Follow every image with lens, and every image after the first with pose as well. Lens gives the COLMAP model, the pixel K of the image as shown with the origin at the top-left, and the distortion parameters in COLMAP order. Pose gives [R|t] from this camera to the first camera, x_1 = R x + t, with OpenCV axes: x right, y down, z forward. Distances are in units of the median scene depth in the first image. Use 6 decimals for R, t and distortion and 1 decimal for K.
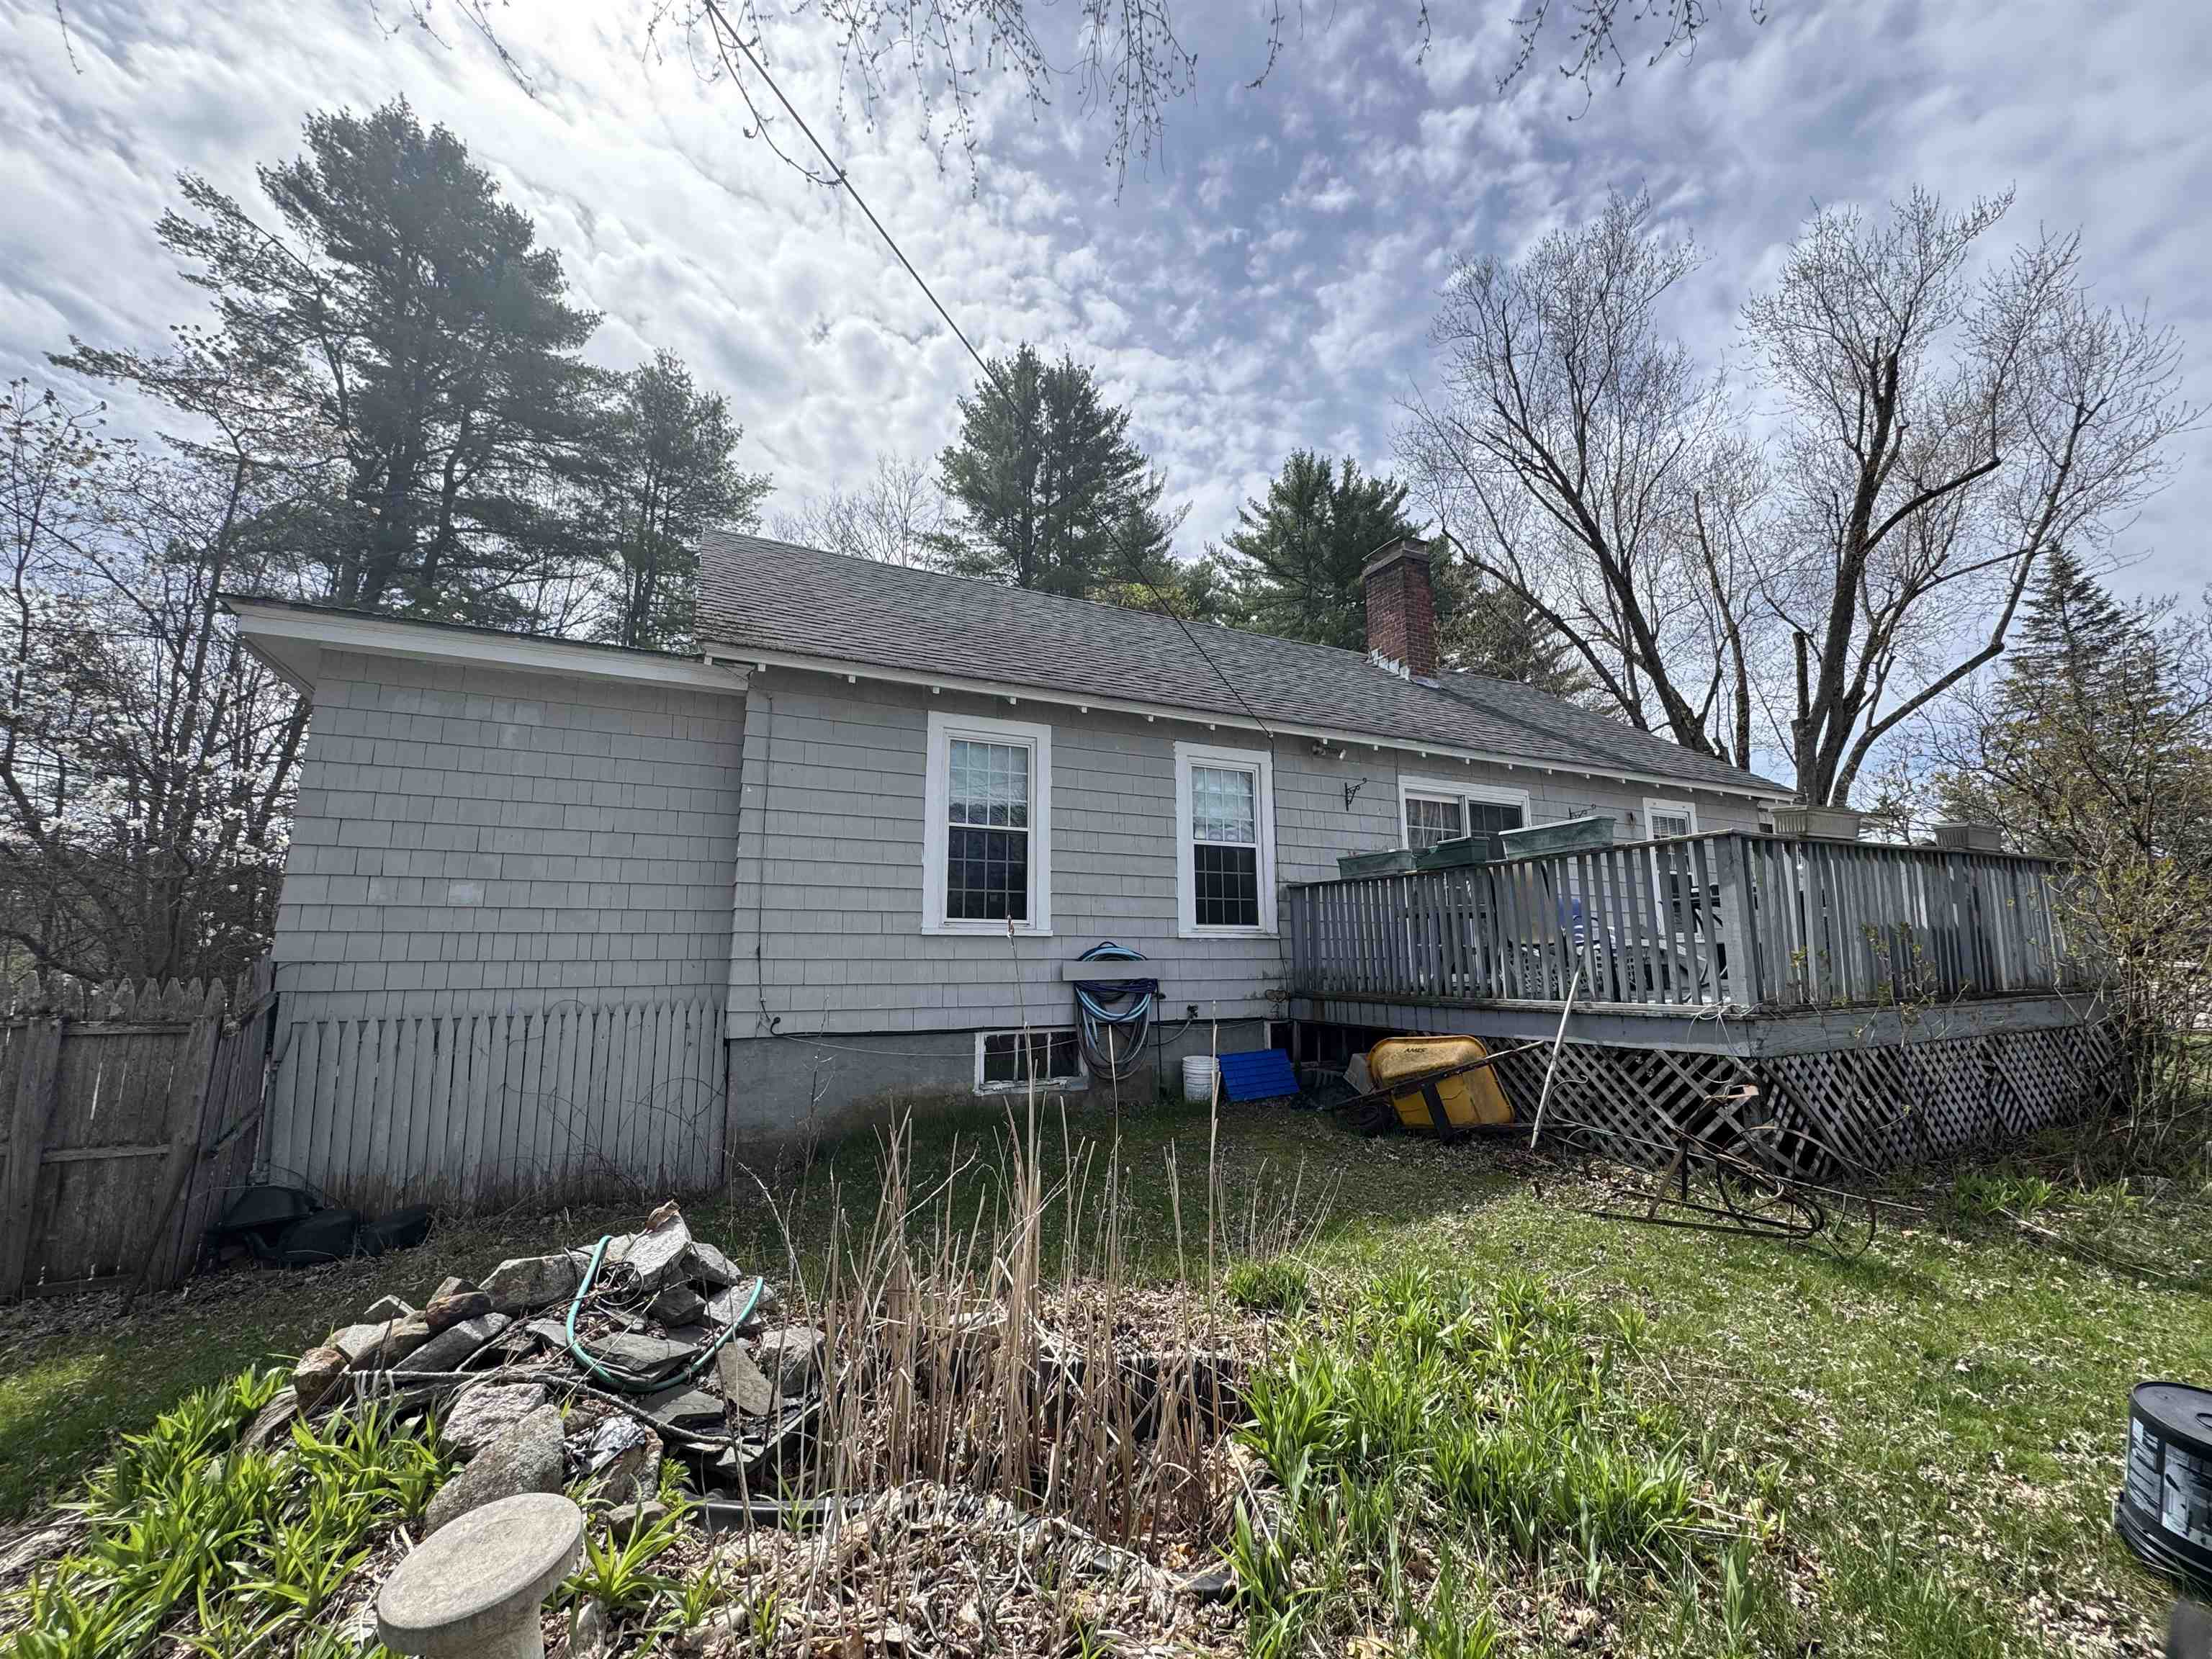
lens RADIAL K [[889.1, 0, 1100.1], [0, 889.1, 837.2], [0, 0, 1]] dist [-0.000354, -0.000591]
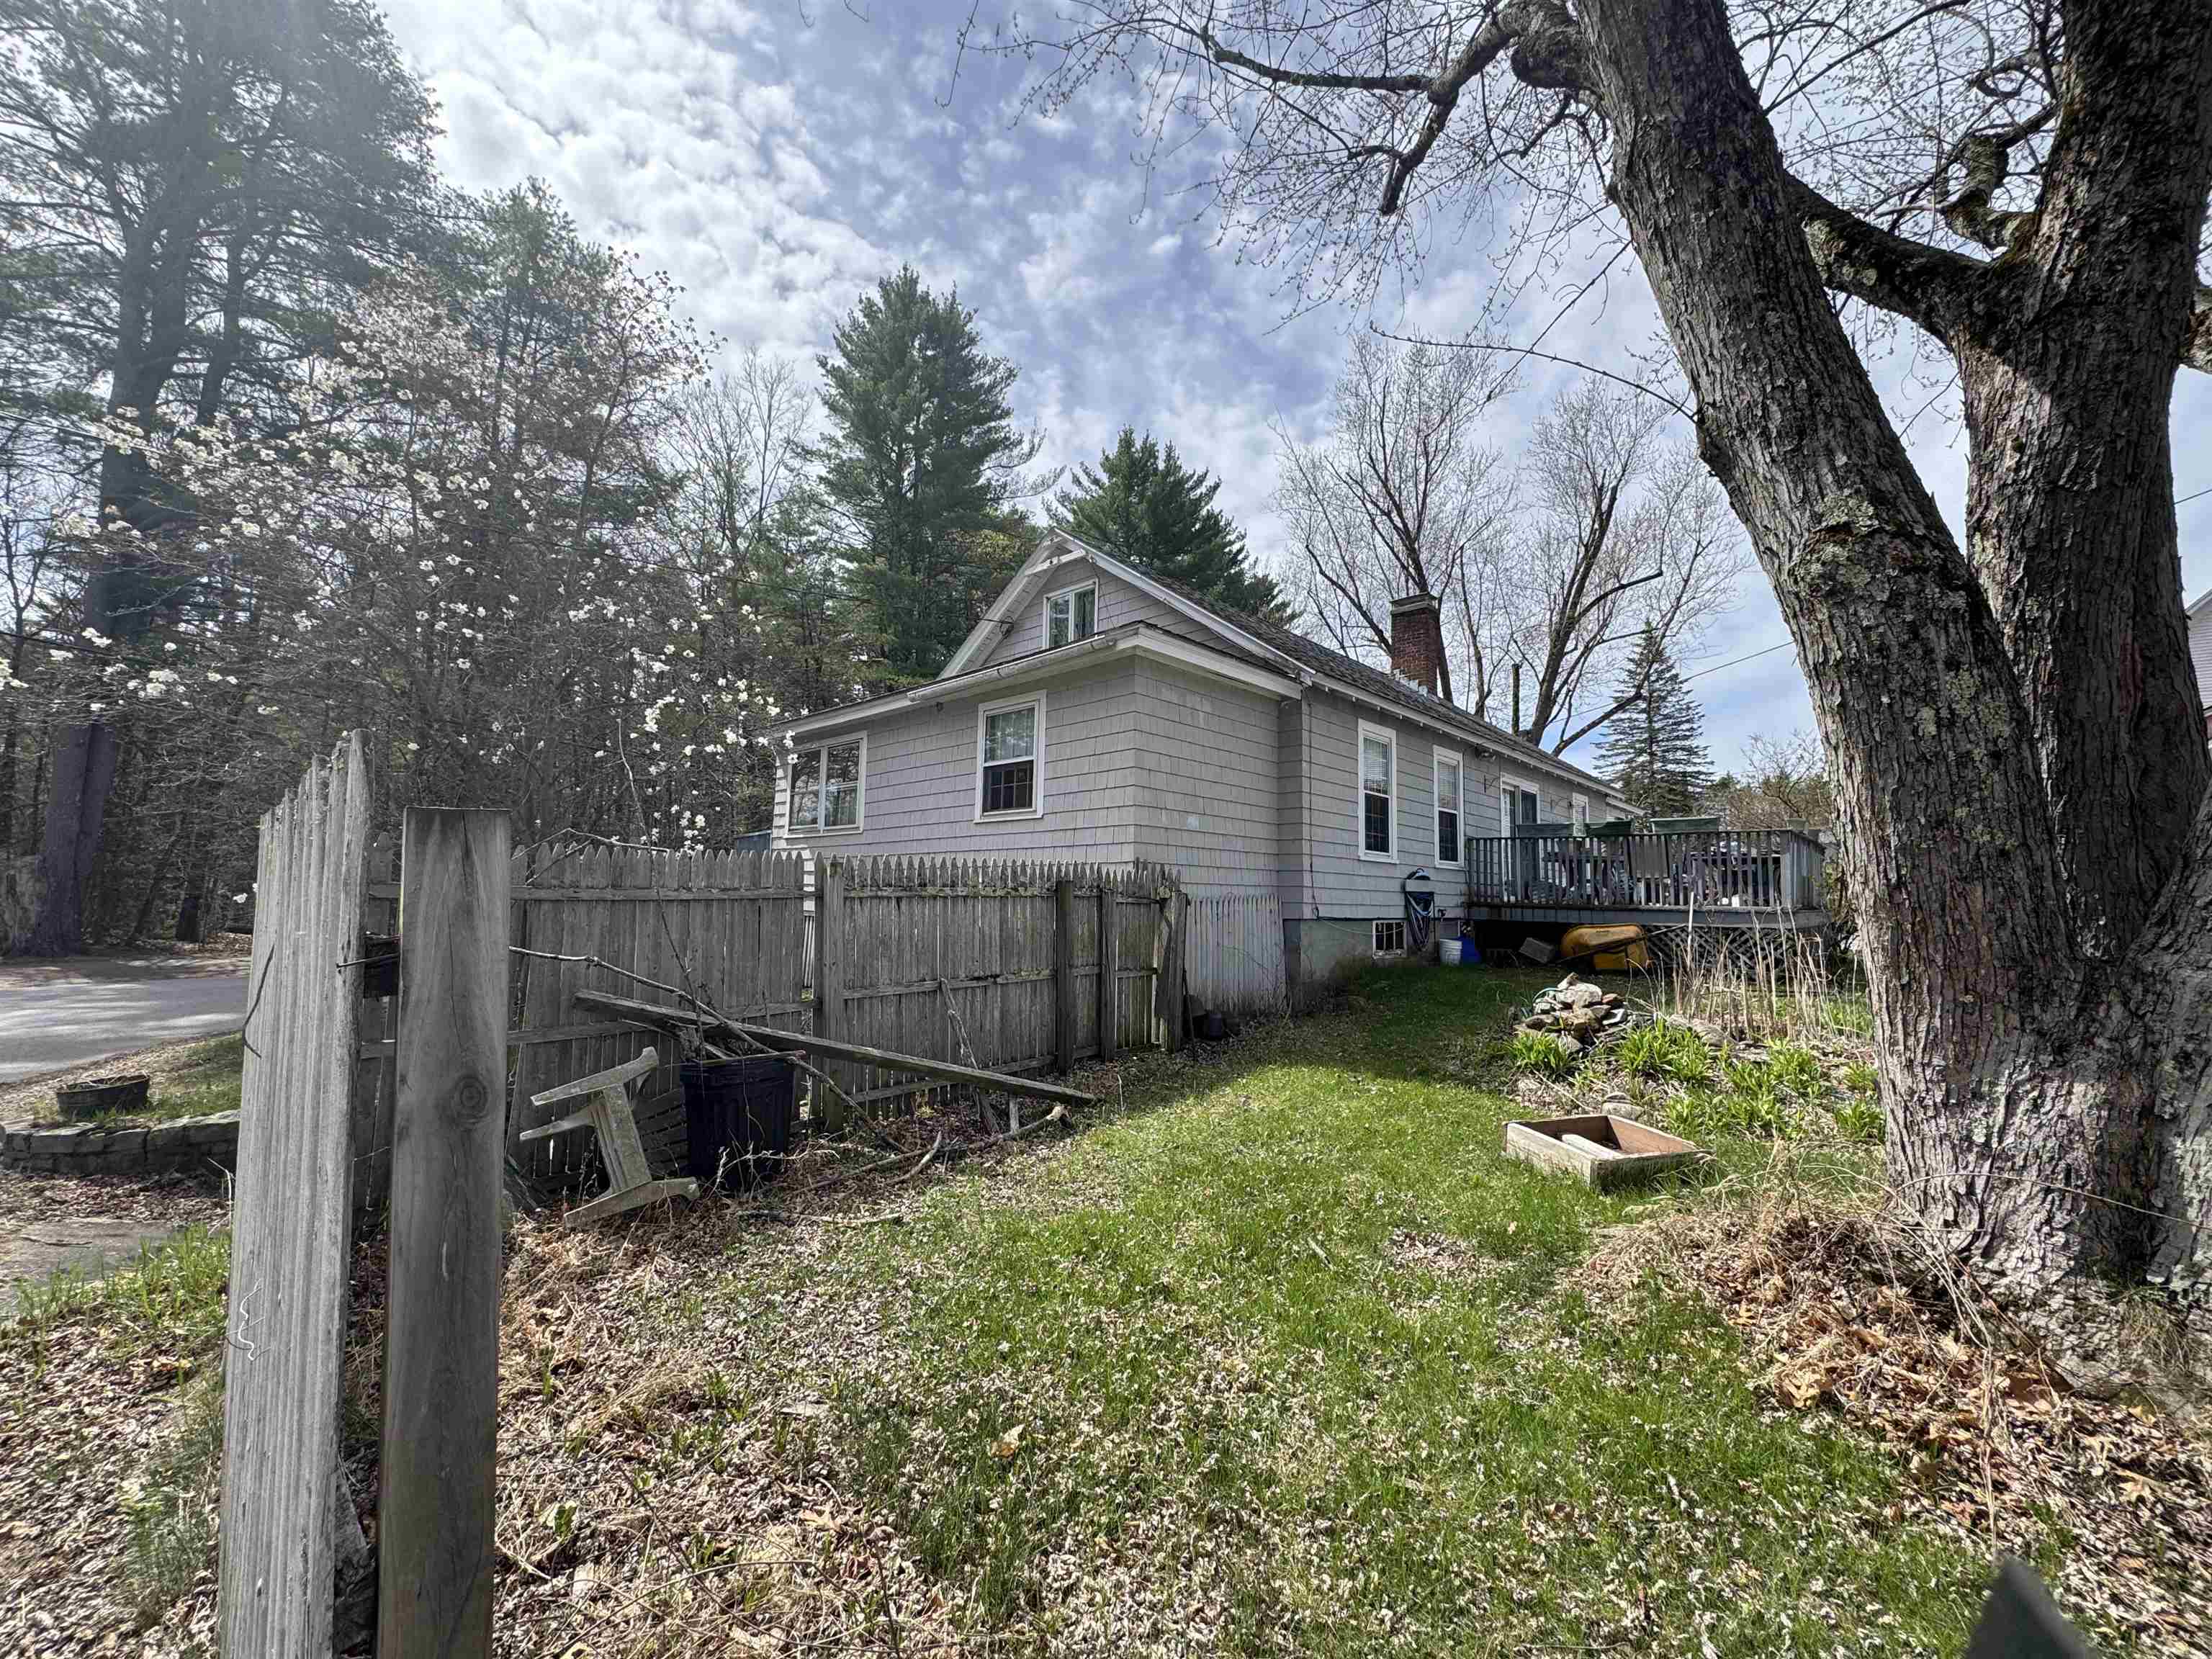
lens RADIAL K [[889.1, 0, 1104.8], [0, 889.1, 839.2], [0, 0, 1]] dist [-0.000354, -0.000591]
pose [[0.931649, 0.048286, 0.360136, -1.023610], [-0.076027, 0.995097, 0.063257, 0.005082], [-0.355316, -0.086313, 0.930753, -0.280360]]
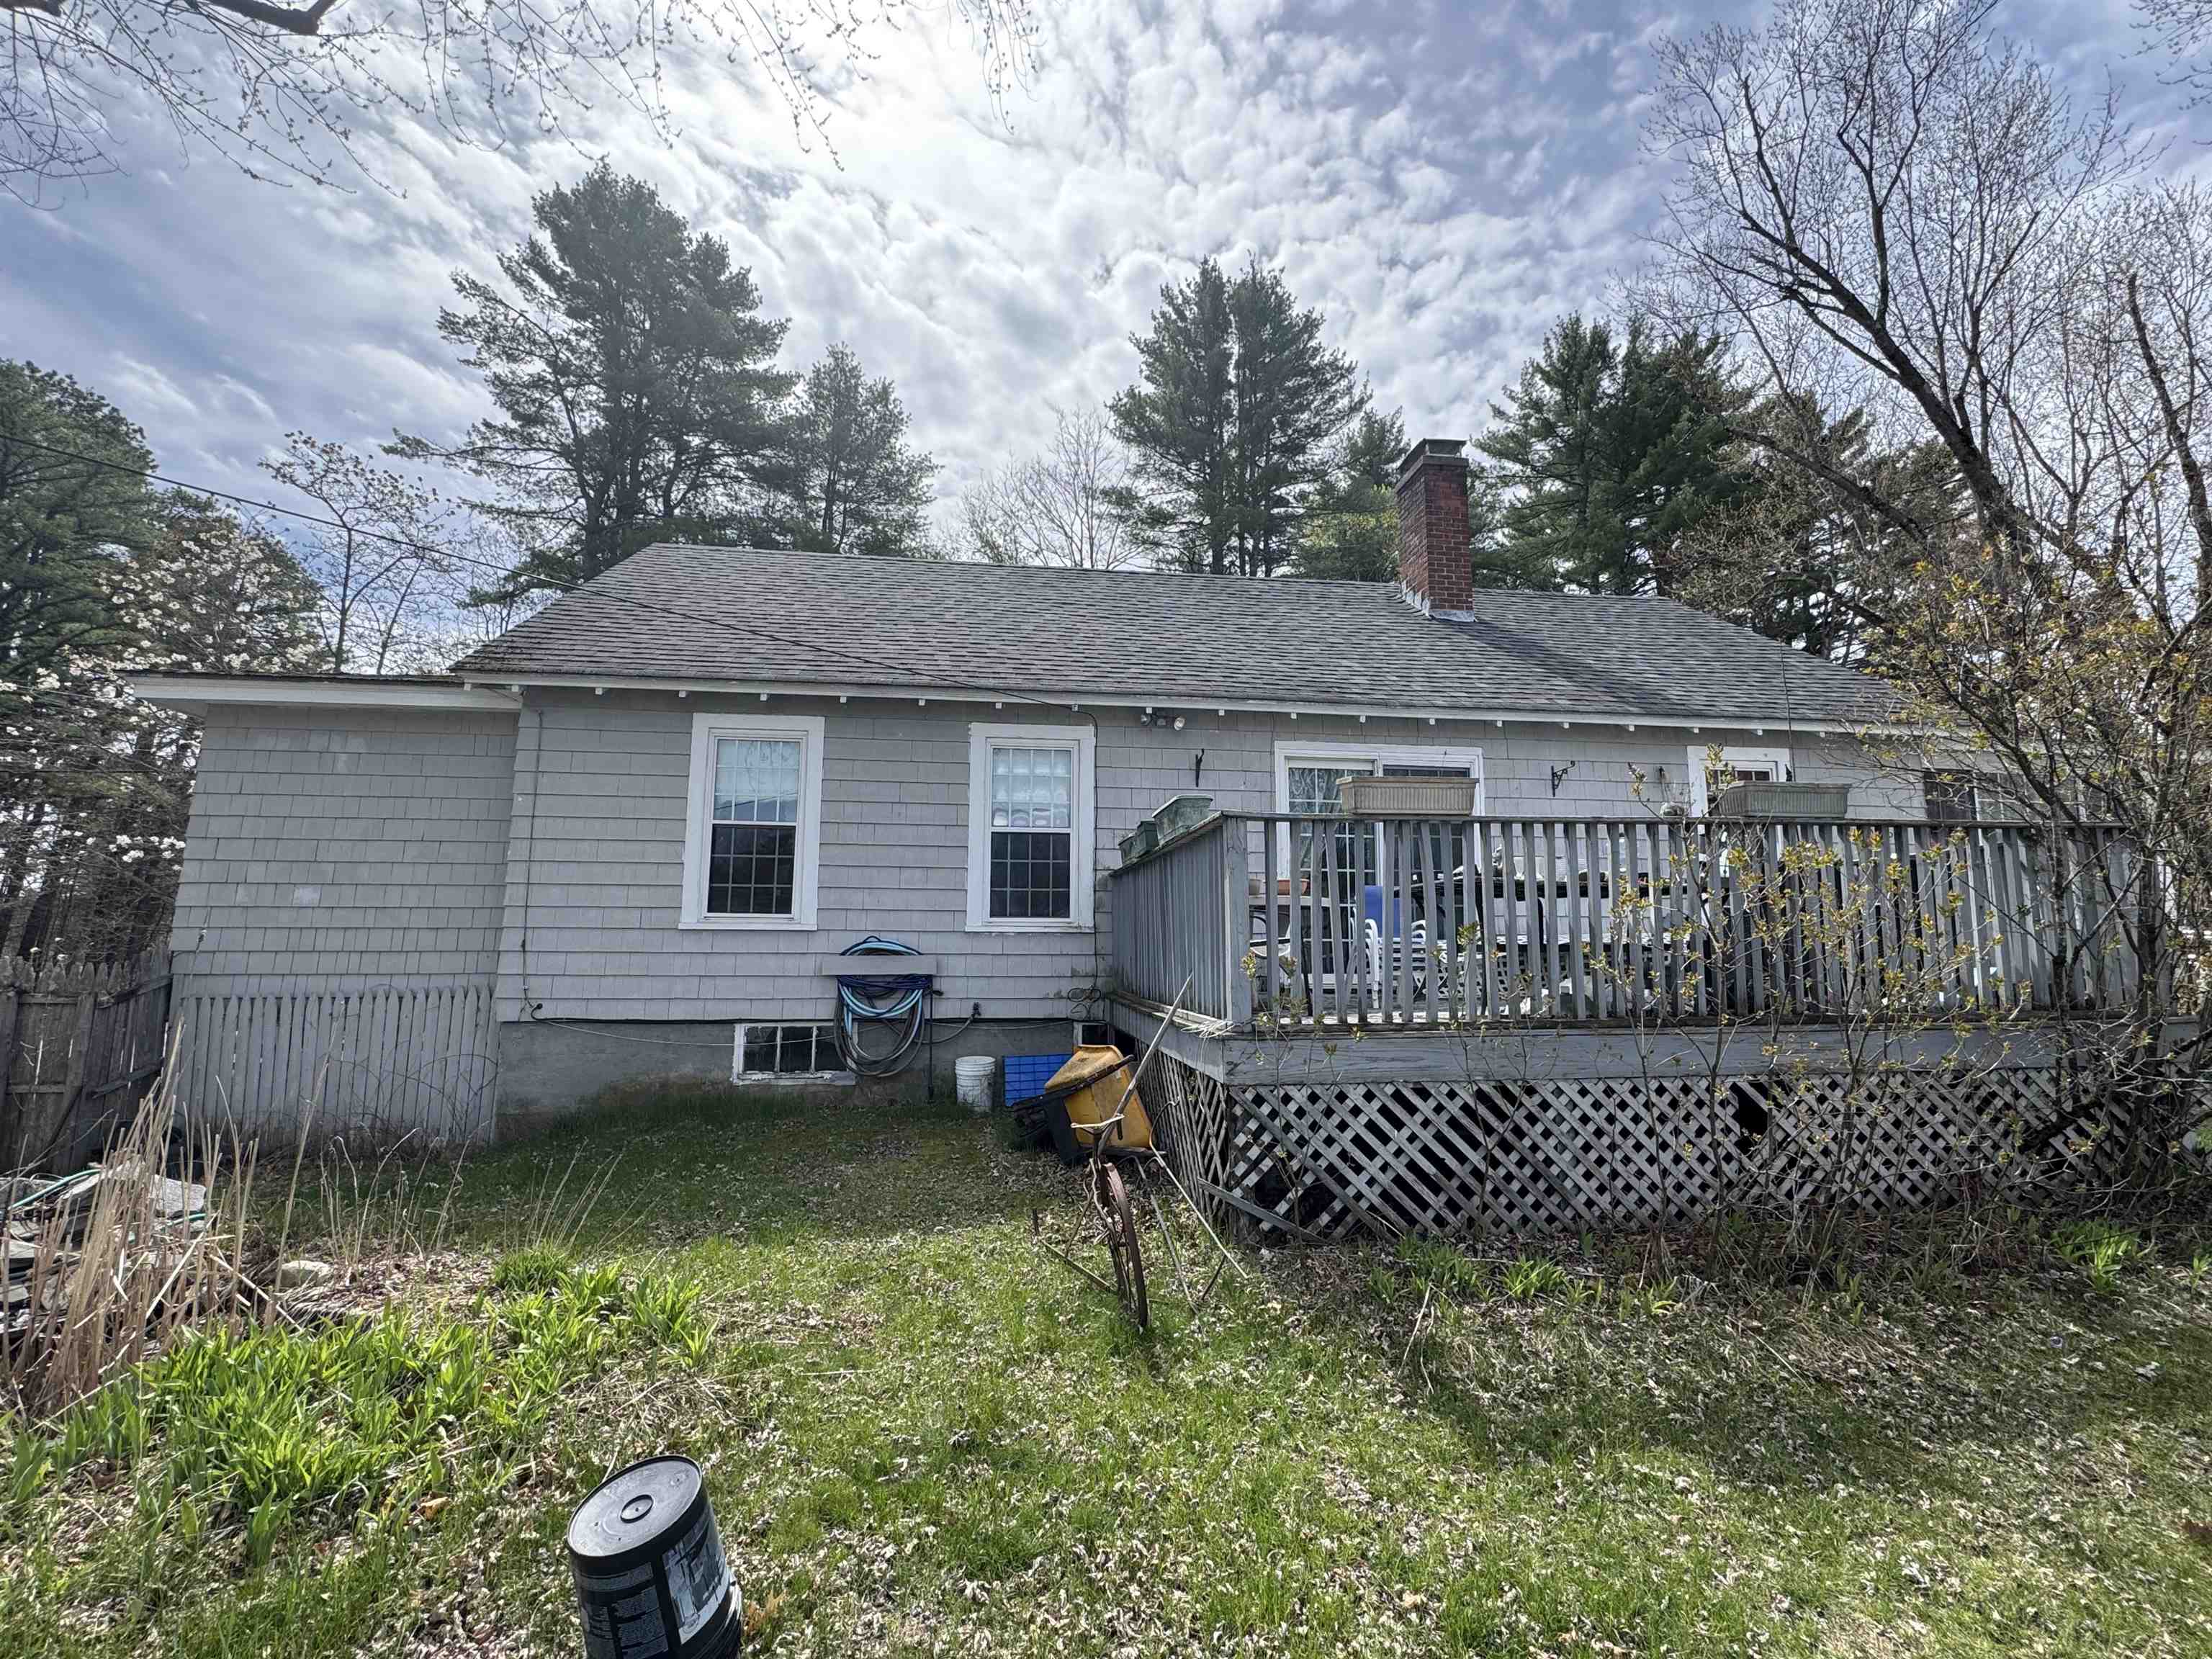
lens RADIAL K [[980.6, 0, 1105.0], [0, 980.6, 838.5], [0, 0, 1]] dist [-0.001758, 0.000096]
pose [[0.947478, -0.026270, -0.318741, 0.544535], [0.036147, 0.999031, 0.025112, -0.006444], [0.317772, -0.035315, 0.947509, 0.058348]]
